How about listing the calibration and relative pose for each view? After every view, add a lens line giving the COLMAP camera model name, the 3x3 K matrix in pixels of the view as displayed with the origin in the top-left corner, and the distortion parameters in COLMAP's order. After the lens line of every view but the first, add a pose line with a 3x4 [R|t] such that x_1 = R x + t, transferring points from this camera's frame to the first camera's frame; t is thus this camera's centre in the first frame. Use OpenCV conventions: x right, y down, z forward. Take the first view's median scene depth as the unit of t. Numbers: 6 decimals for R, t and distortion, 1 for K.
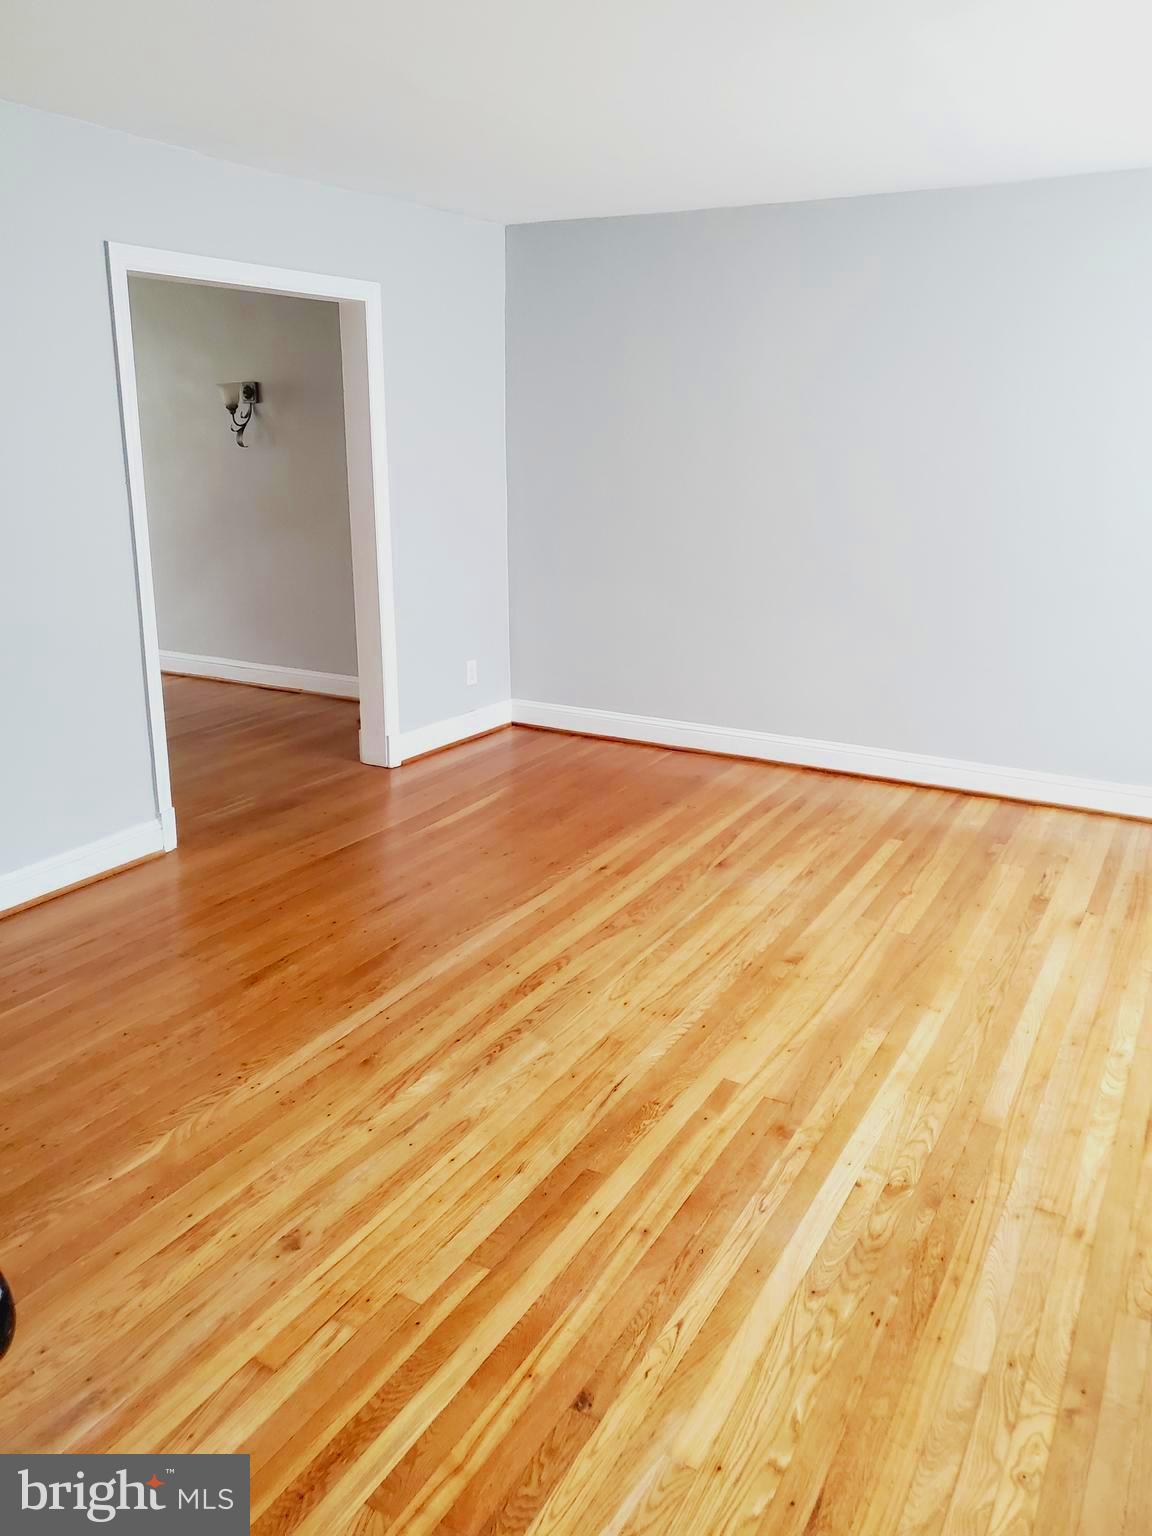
lens RADIAL K [[1181.6, 0, 576.0], [0, 1181.6, 768.0], [0, 0, 1]] dist [-0.057008, 0.076867]
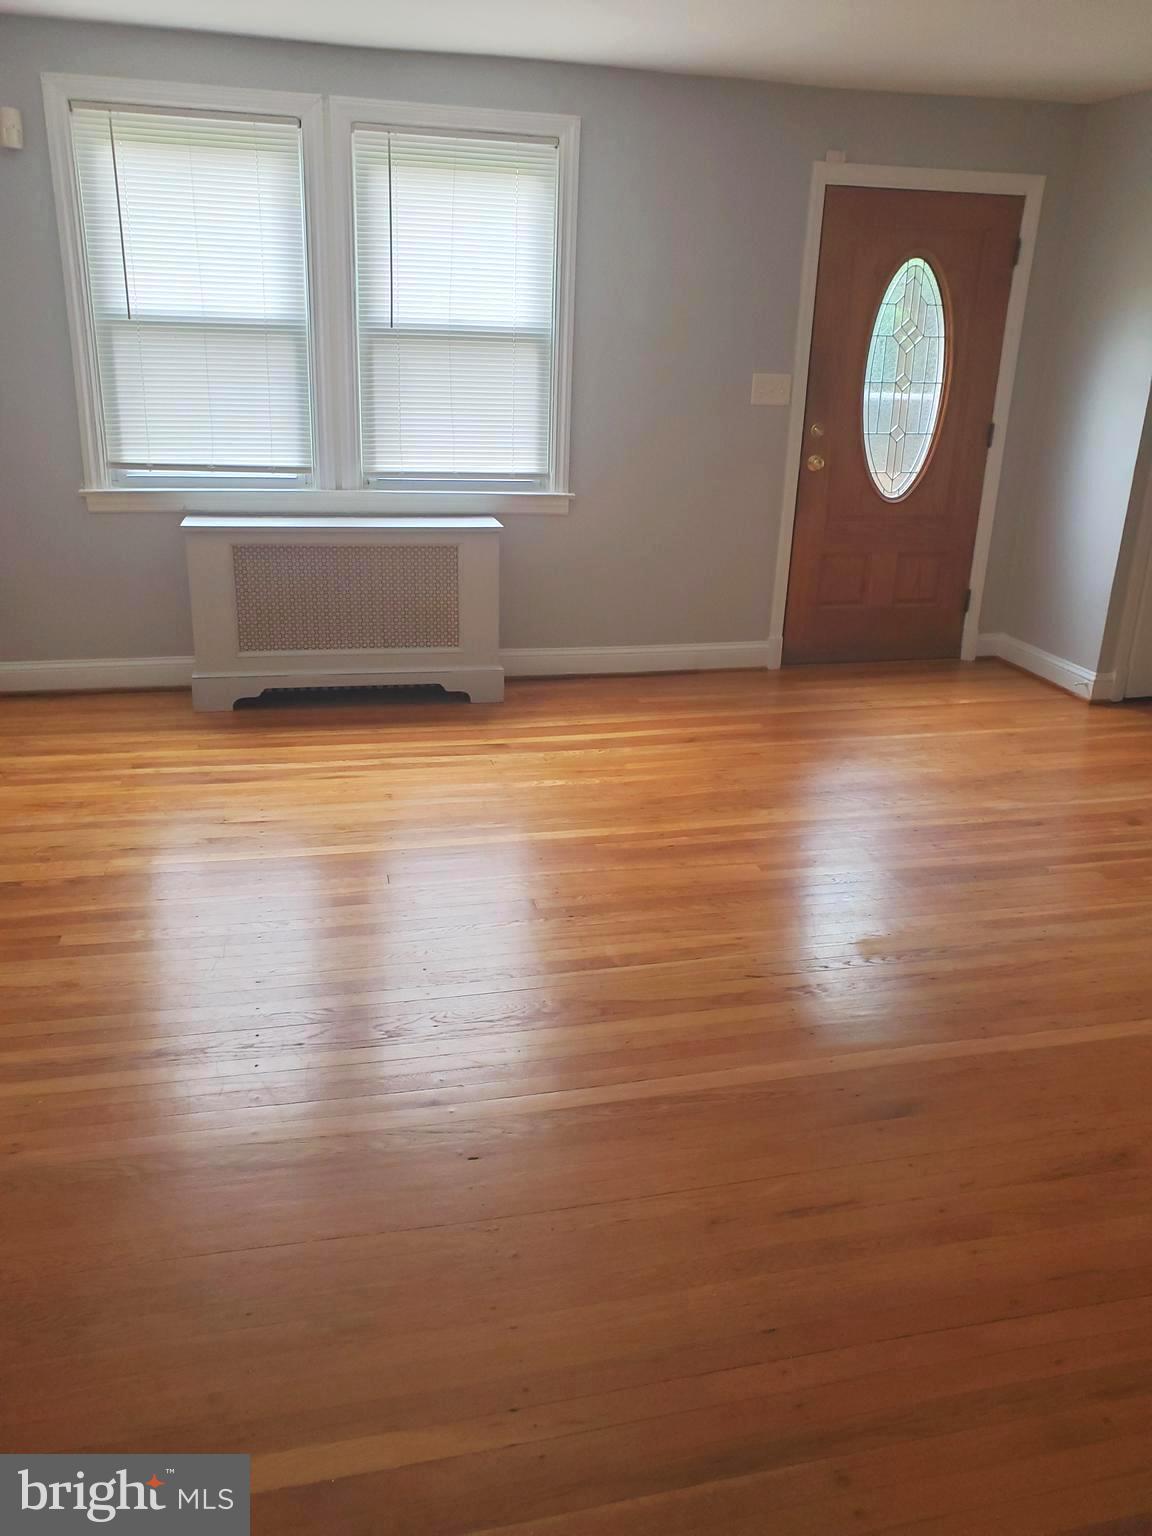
lens RADIAL K [[1181.6, 0, 576.0], [0, 1181.6, 768.0], [0, 0, 1]] dist [-0.057008, 0.076867]
pose [[-0.677565, -0.287095, 0.677113, -0.589610], [0.170417, 0.834319, 0.524281, -0.547621], [-0.715446, 0.470626, -0.516379, 1.902479]]
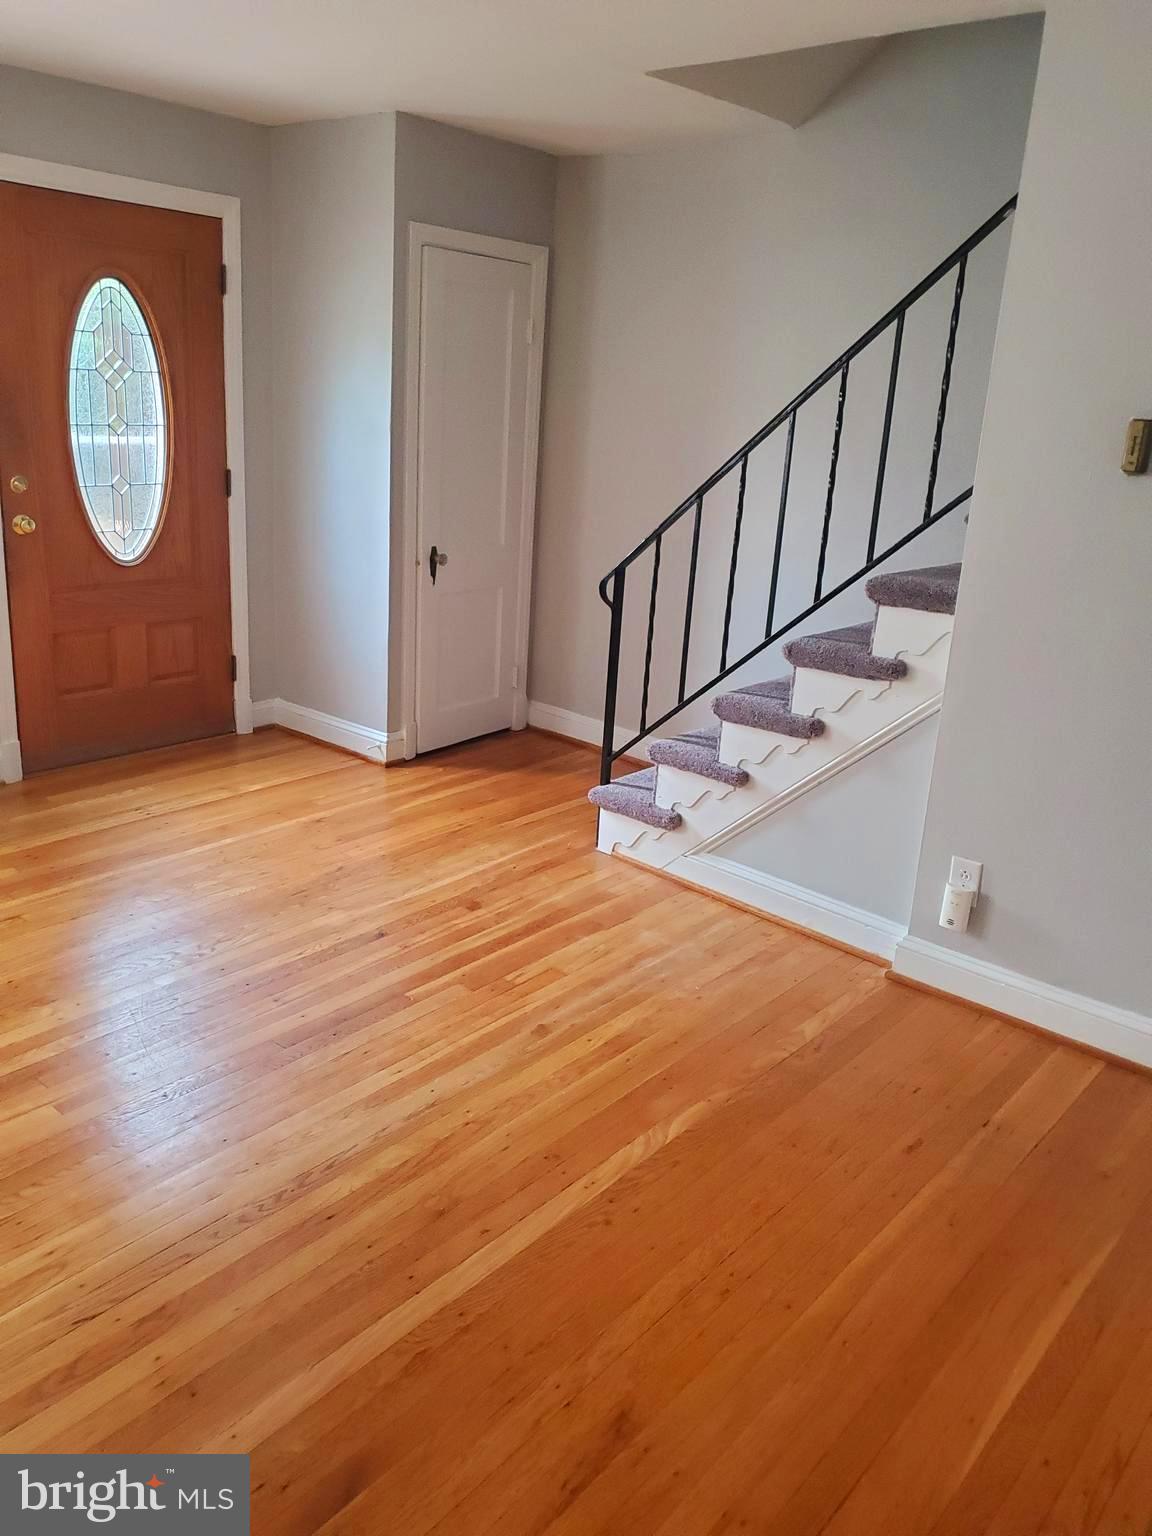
lens RADIAL K [[1181.6, 0, 576.0], [0, 1181.6, 768.0], [0, 0, 1]] dist [-0.057008, 0.076867]
pose [[-0.979610, -0.124003, 0.158077, -0.390982], [-0.015551, 0.831239, 0.555697, -0.486397], [-0.200308, 0.541908, -0.816218, 1.662877]]
